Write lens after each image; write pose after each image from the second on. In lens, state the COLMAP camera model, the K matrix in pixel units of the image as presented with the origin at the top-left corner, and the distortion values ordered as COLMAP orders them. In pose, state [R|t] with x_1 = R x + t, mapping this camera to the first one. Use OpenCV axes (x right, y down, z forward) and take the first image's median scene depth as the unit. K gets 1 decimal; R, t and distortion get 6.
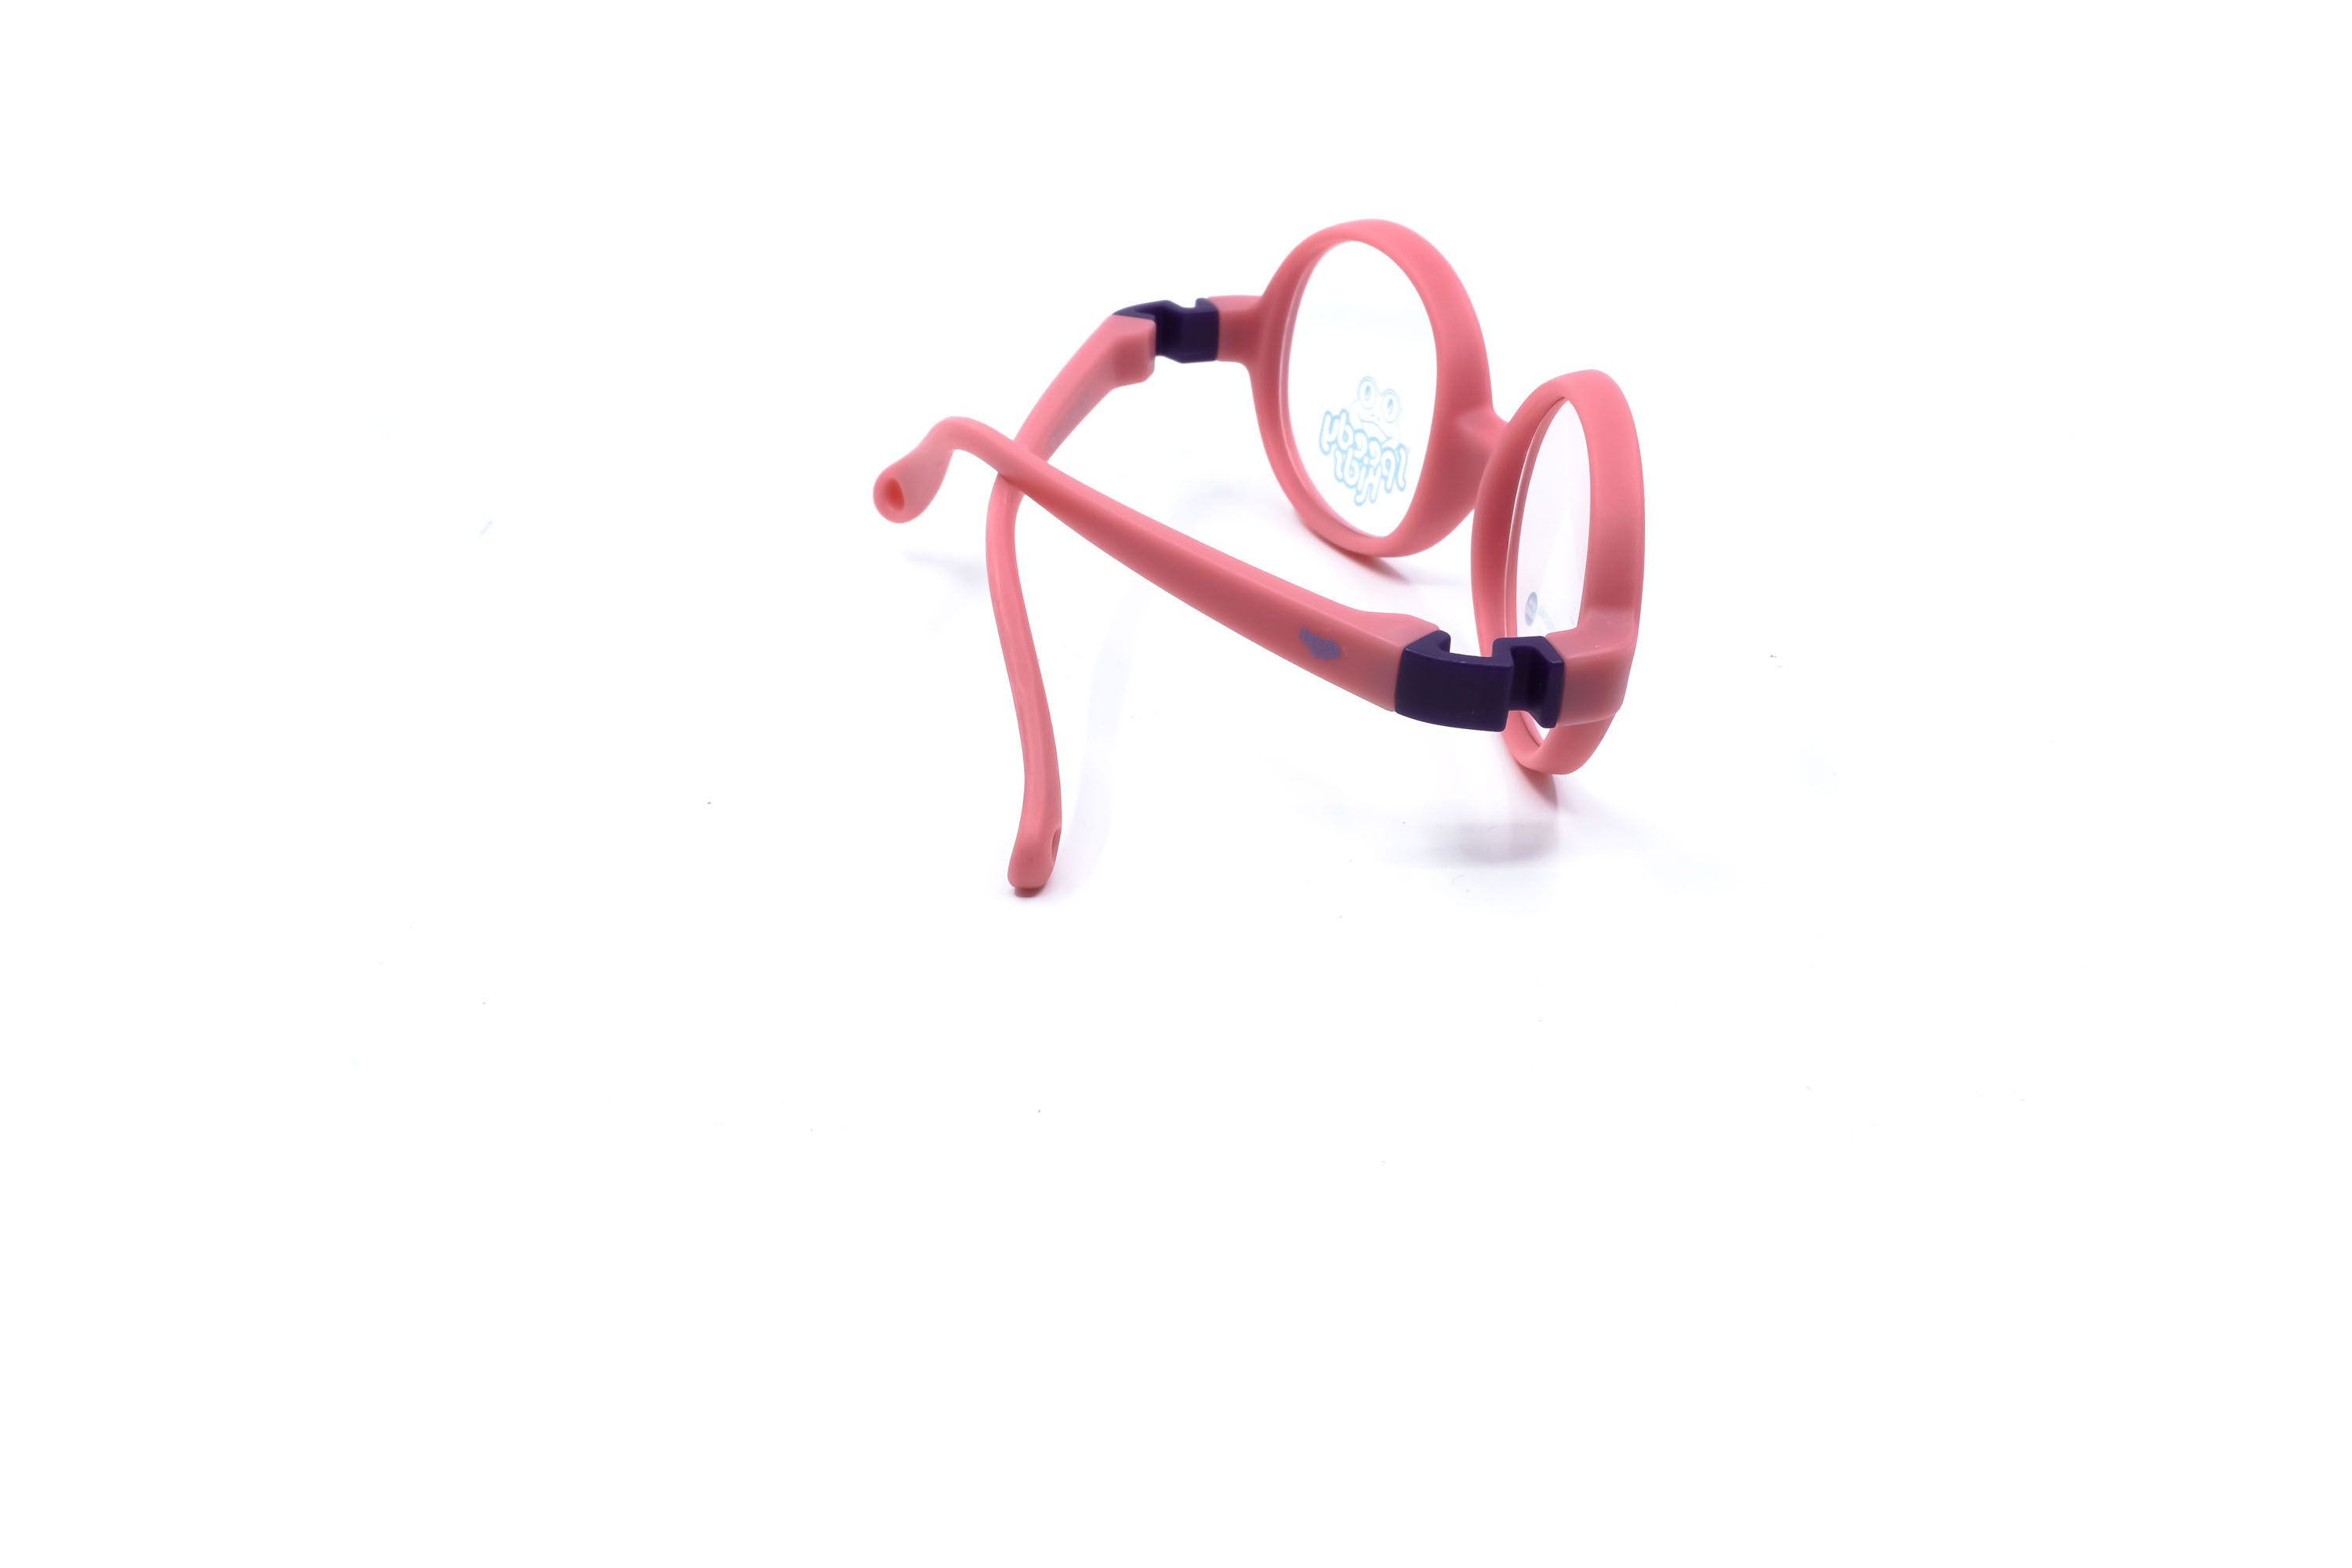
lens RADIAL K [[2395.1, 0, 1176.0], [0, 2395.1, 784.0], [0, 0, 1]] dist [-0.002846, 0.000586]
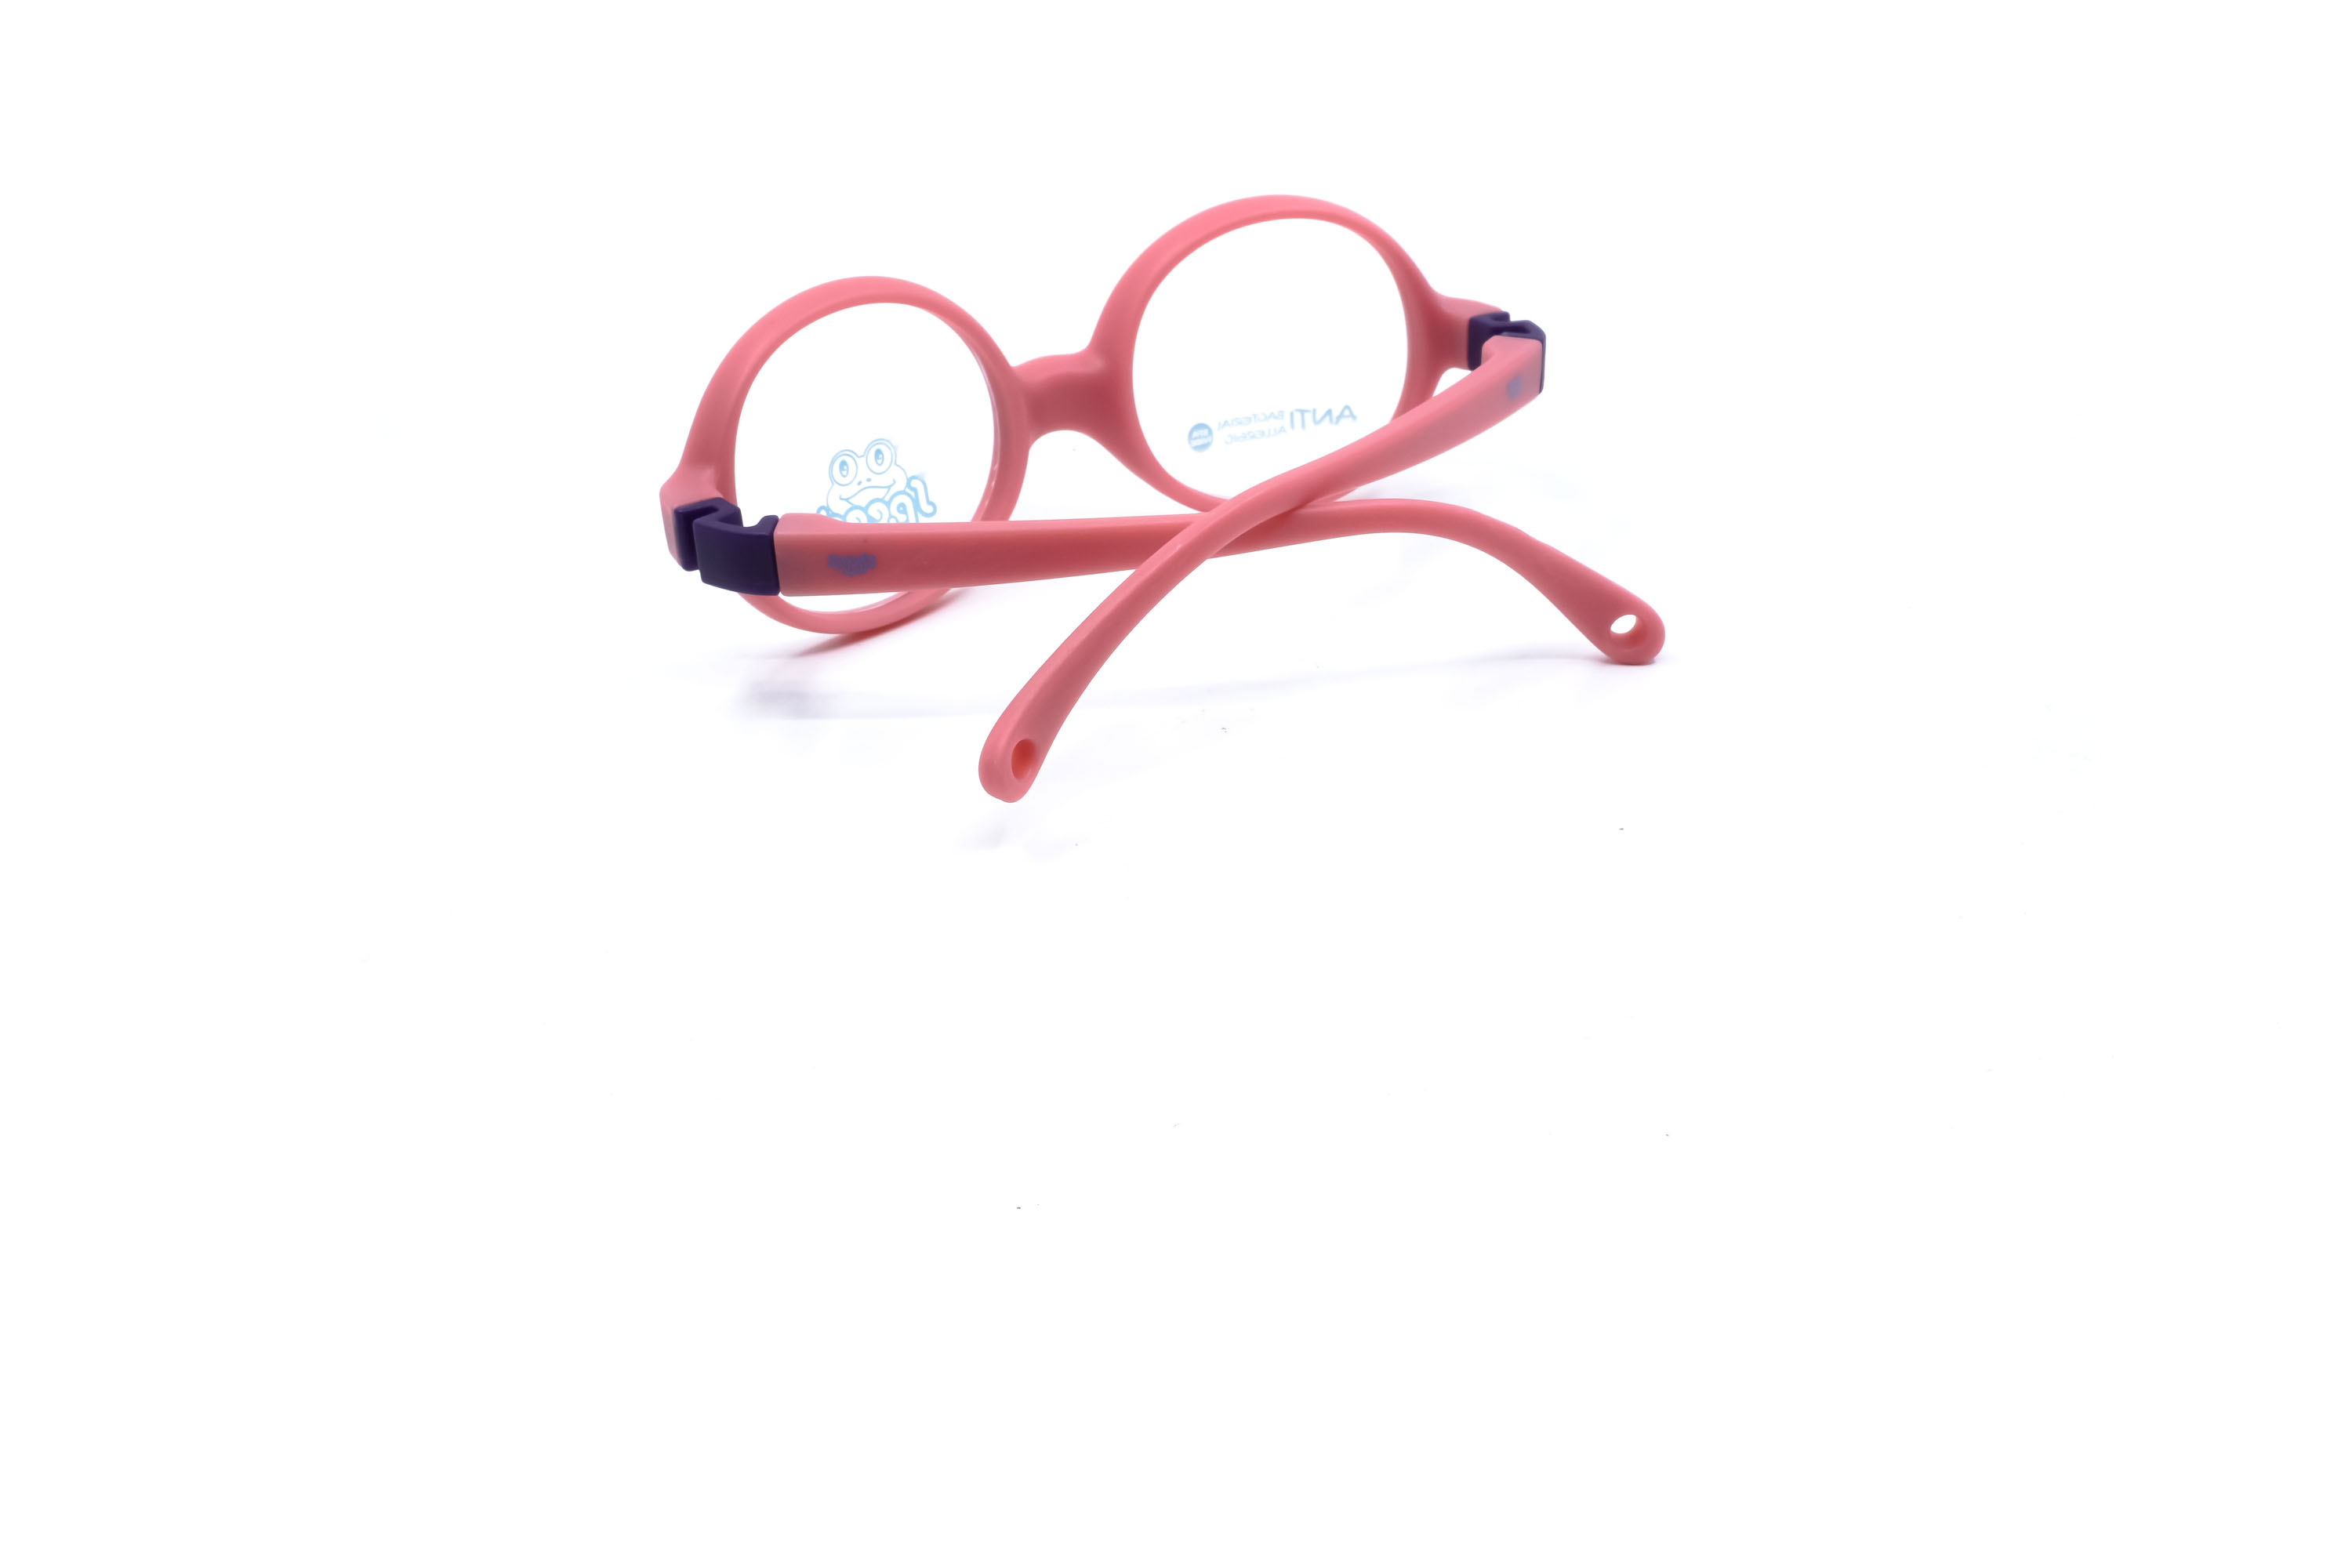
lens RADIAL K [[2416.6, 0, 1176.0], [0, 2416.6, 784.0], [0, 0, 1]] dist [0.004741, 0.002501]
pose [[-0.267705, -0.455018, 0.849289, -0.809774], [0.494393, 0.691701, 0.526426, -0.508585], [-0.826988, 0.560810, 0.039786, 0.918404]]
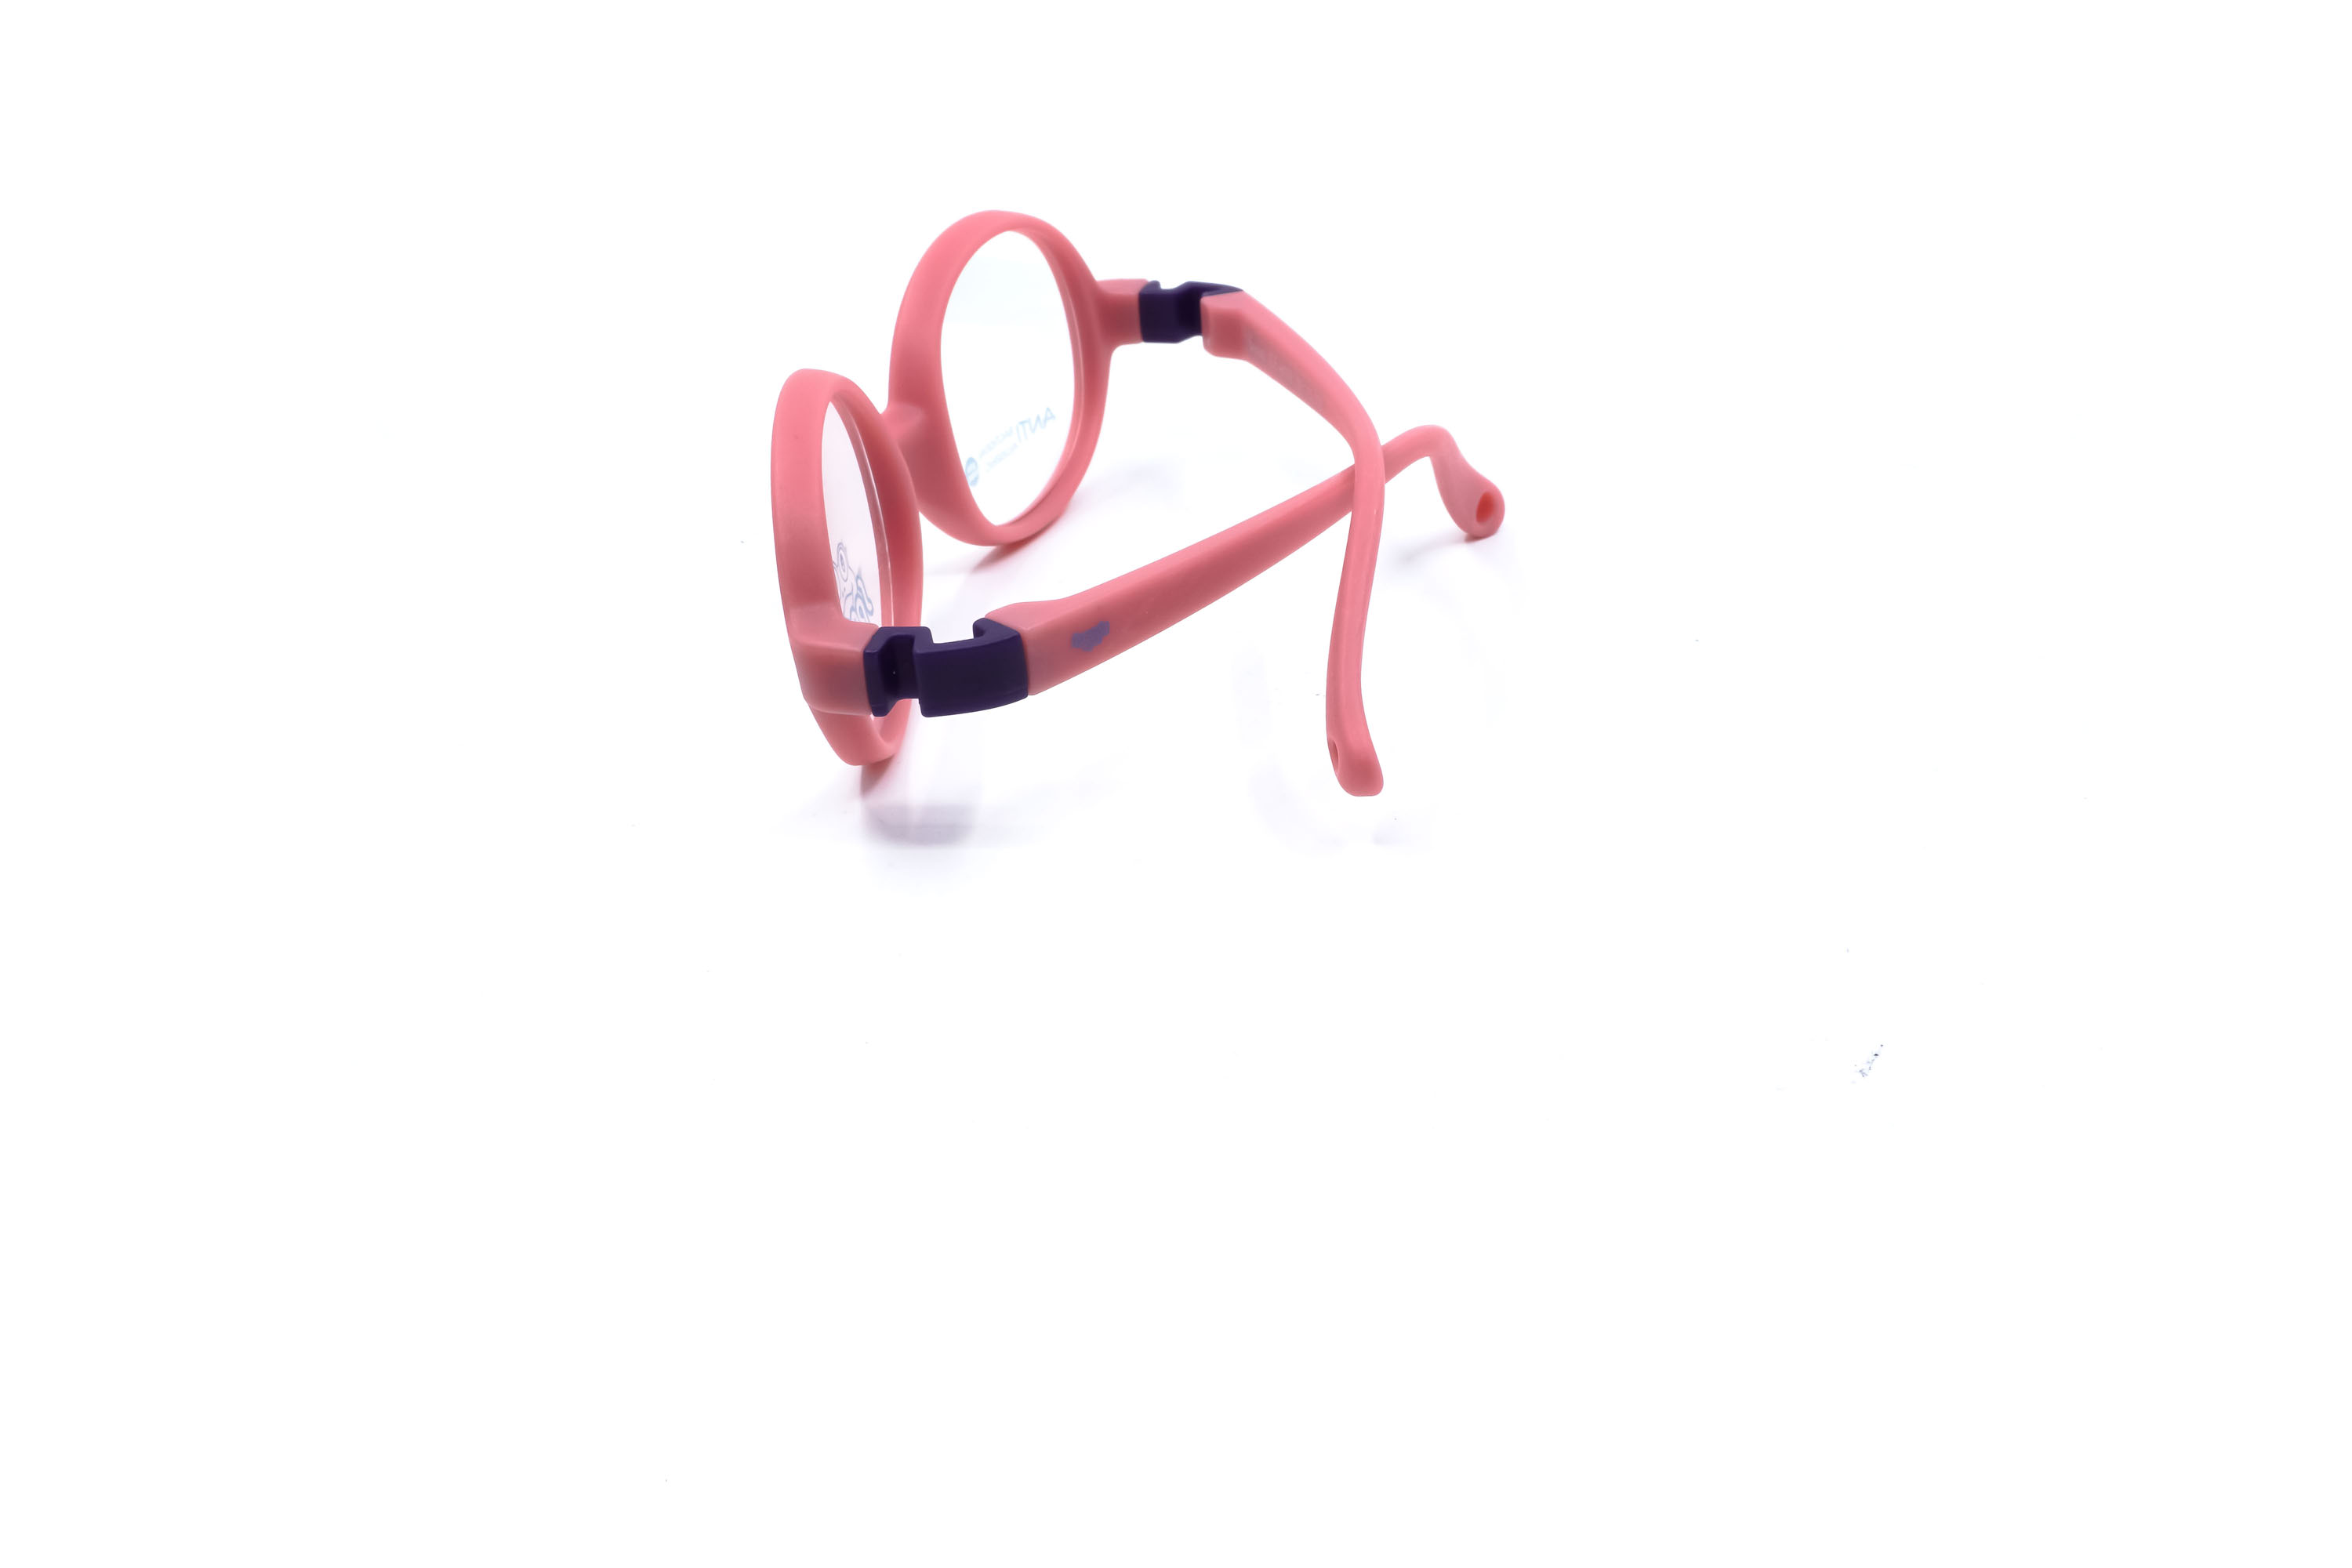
lens RADIAL K [[2395.1, 0, 1176.0], [0, 2395.1, 784.0], [0, 0, 1]] dist [-0.002846, 0.000586]
pose [[-0.871738, -0.214171, 0.440686, -0.411766], [0.268288, 0.543954, 0.795070, -0.762044], [-0.409993, 0.811323, -0.416726, 1.353596]]
